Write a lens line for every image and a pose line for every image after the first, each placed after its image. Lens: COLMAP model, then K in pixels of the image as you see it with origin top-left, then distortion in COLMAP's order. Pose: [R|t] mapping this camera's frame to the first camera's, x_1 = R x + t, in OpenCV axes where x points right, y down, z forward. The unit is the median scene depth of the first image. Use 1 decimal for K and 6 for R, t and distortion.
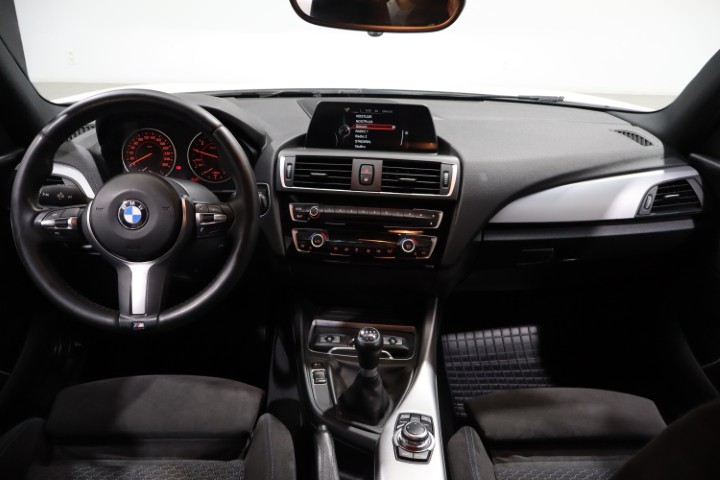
lens RADIAL K [[597.7, 0, 360.0], [0, 597.7, 240.0], [0, 0, 1]] dist [-0.005136, -0.002157]
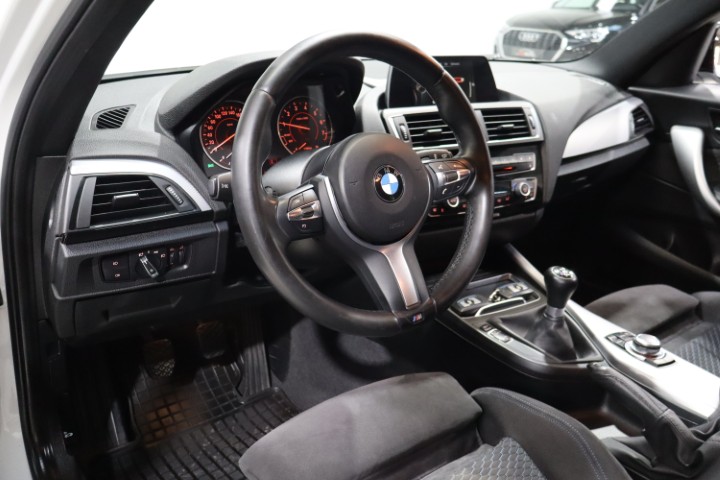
lens RADIAL K [[597.7, 0, 360.0], [0, 597.7, 240.0], [0, 0, 1]] dist [-0.005136, -0.002157]
pose [[0.826267, -0.203407, 0.525270, -0.689343], [0.210608, 0.976448, 0.046828, -0.012120], [-0.522424, 0.071934, 0.849646, 0.282680]]
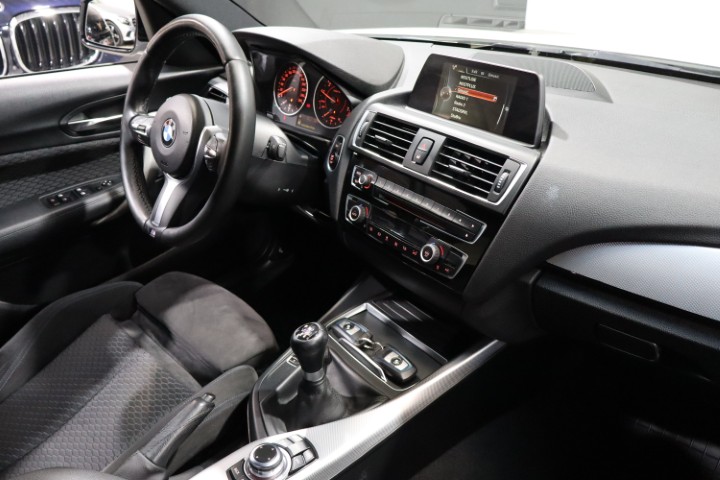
lens RADIAL K [[597.7, 0, 360.0], [0, 597.7, 240.0], [0, 0, 1]] dist [-0.005136, -0.002157]
pose [[0.669066, 0.312902, -0.674124, 0.519254], [-0.267151, 0.947681, 0.174730, -0.113497], [0.693528, 0.063187, 0.717653, 0.390067]]
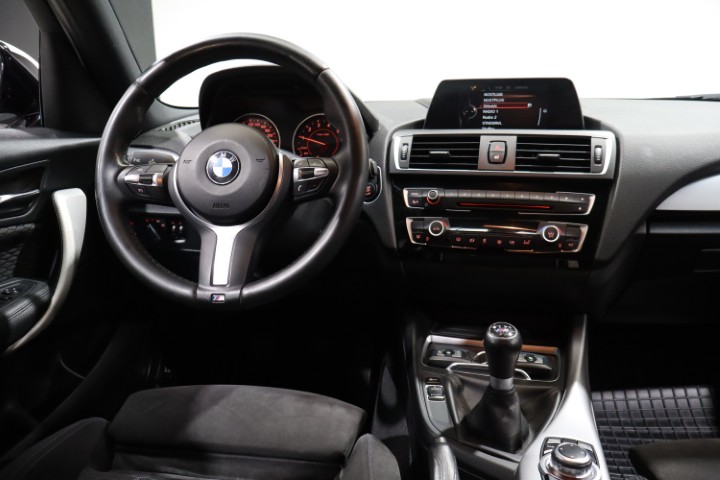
lens RADIAL K [[597.7, 0, 360.0], [0, 597.7, 240.0], [0, 0, 1]] dist [-0.005136, -0.002157]
pose [[0.982593, 0.011198, -0.185434, -0.021195], [-0.042863, 0.984915, -0.167648, 0.159282], [0.180759, 0.172678, 0.968250, 0.180285]]
